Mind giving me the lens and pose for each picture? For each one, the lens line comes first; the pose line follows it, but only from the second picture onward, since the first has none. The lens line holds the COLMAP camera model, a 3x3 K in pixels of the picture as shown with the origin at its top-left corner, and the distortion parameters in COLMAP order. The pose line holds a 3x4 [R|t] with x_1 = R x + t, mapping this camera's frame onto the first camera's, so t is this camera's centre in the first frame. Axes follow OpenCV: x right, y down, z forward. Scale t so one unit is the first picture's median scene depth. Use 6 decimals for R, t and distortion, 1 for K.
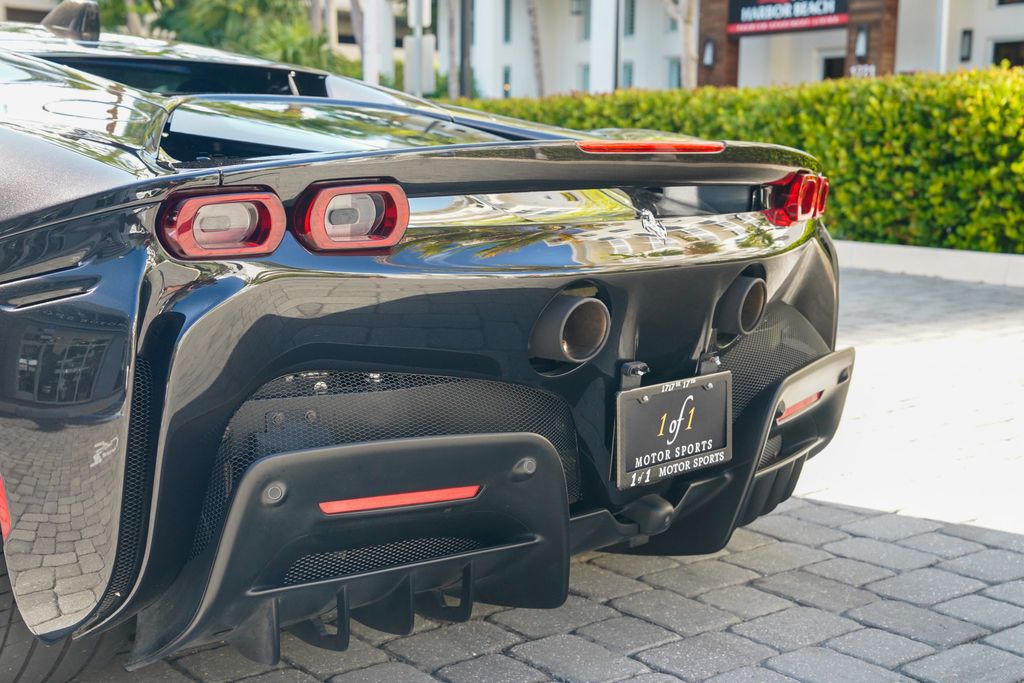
lens RADIAL K [[1443.4, 0, 512.0], [0, 1443.4, 341.5], [0, 0, 1]] dist [-0.013315, 0.543985]
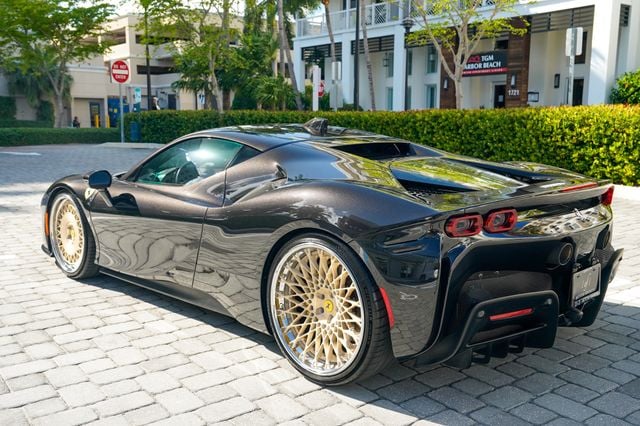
lens RADIAL K [[624.6, 0, 321.6], [0, 624.6, 226.6], [0, 0, 1]] dist [-0.022424, 0.136601]
pose [[0.999464, -0.001575, -0.032696, -0.099073], [0.002824, 0.999267, 0.038188, -0.027967], [0.032612, -0.038260, 0.998736, -0.065172]]
